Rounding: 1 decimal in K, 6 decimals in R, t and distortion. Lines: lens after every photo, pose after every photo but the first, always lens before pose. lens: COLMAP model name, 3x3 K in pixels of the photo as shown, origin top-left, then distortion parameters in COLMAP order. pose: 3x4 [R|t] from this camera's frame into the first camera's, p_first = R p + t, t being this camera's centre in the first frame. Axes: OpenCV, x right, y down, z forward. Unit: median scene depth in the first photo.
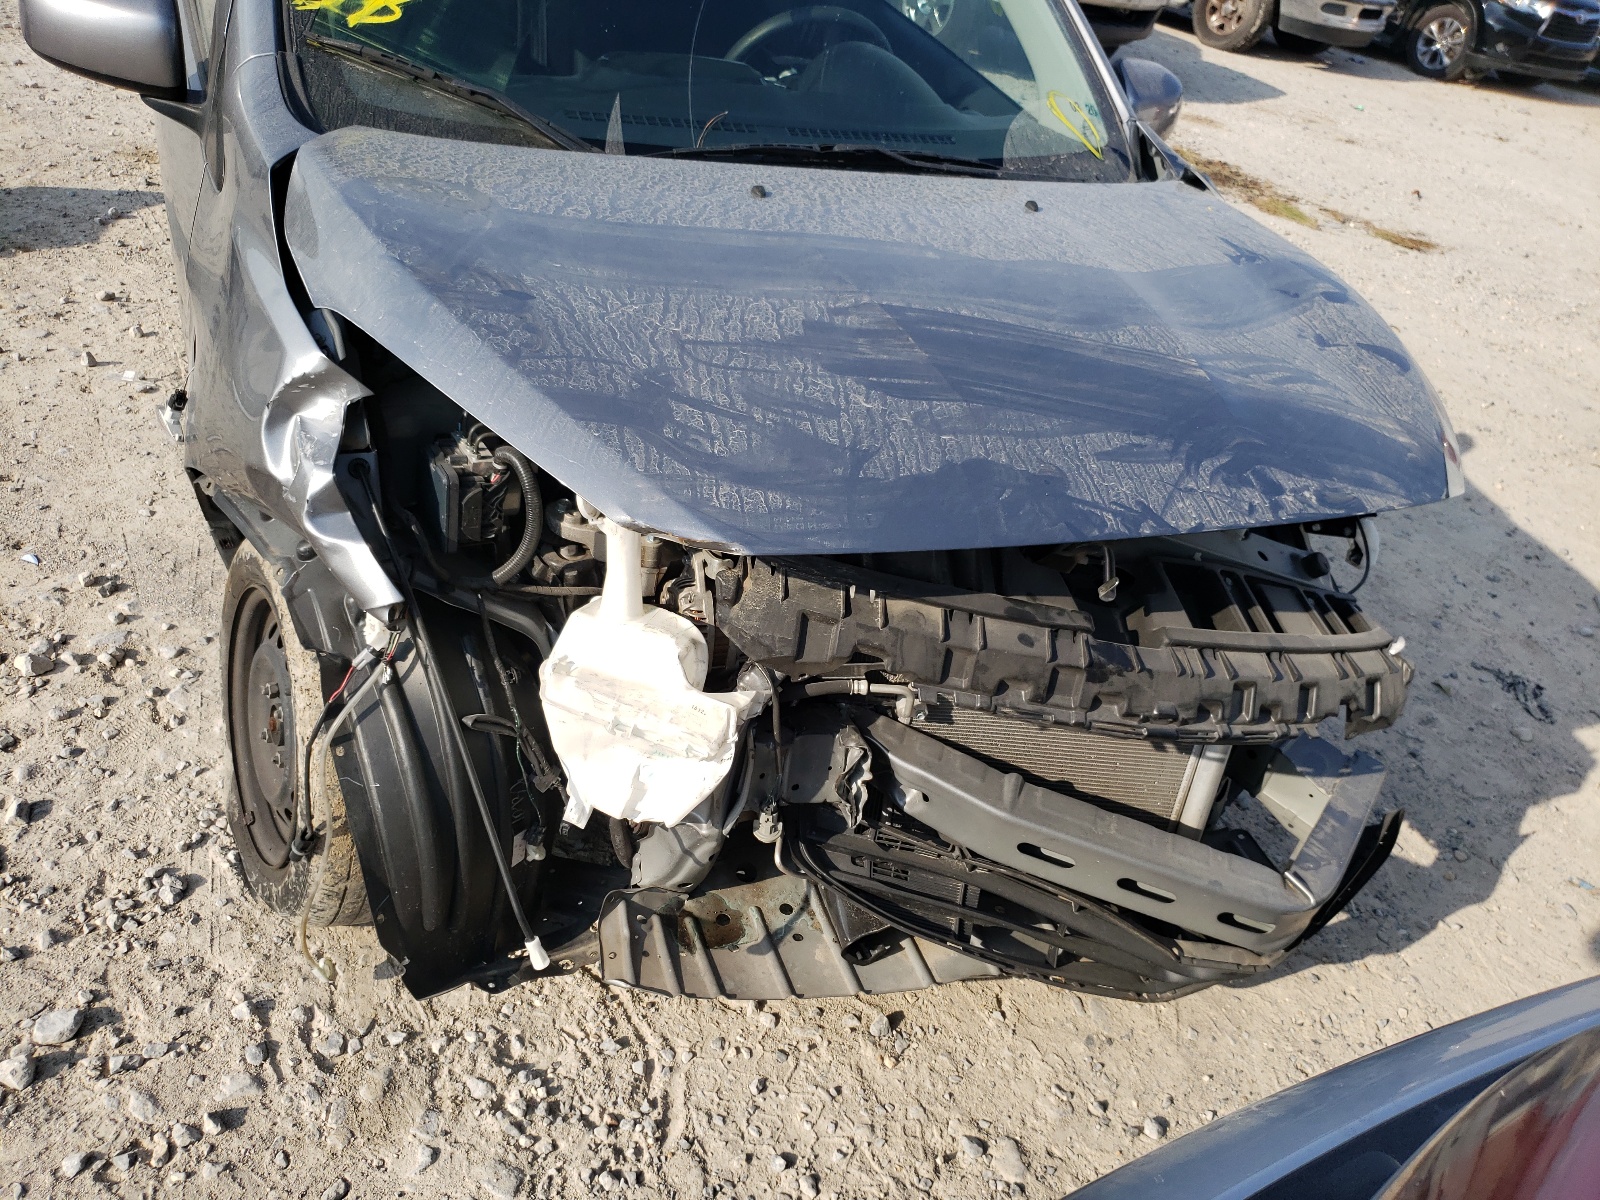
lens RADIAL K [[1217.7, 0, 800.0], [0, 1217.7, 600.0], [0, 0, 1]] dist [0.055163, -0.059504]
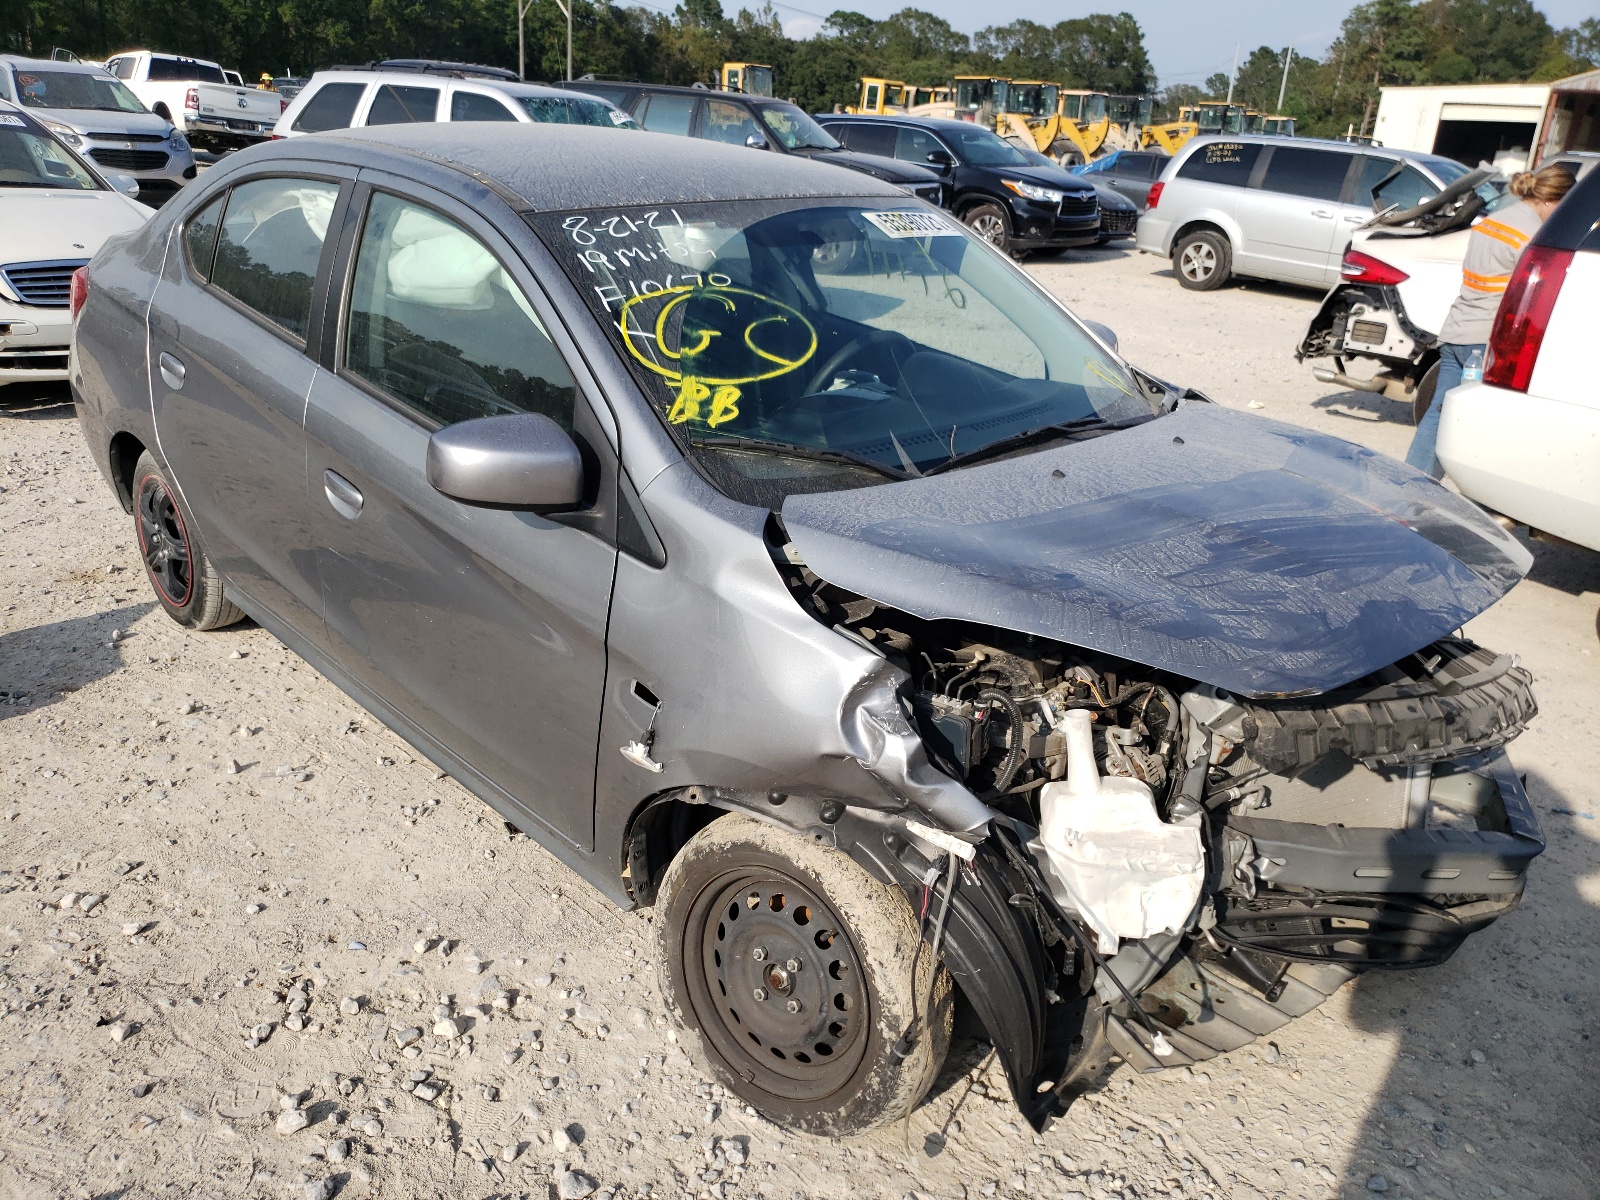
lens RADIAL K [[1207.4, 0, 800.0], [0, 1207.4, 600.0], [0, 0, 1]] dist [0.063202, -0.162153]
pose [[0.928415, -0.251736, 0.273266, -0.636885], [0.295550, 0.946083, -0.132581, -0.085130], [-0.225157, 0.203854, 0.952758, -0.205183]]
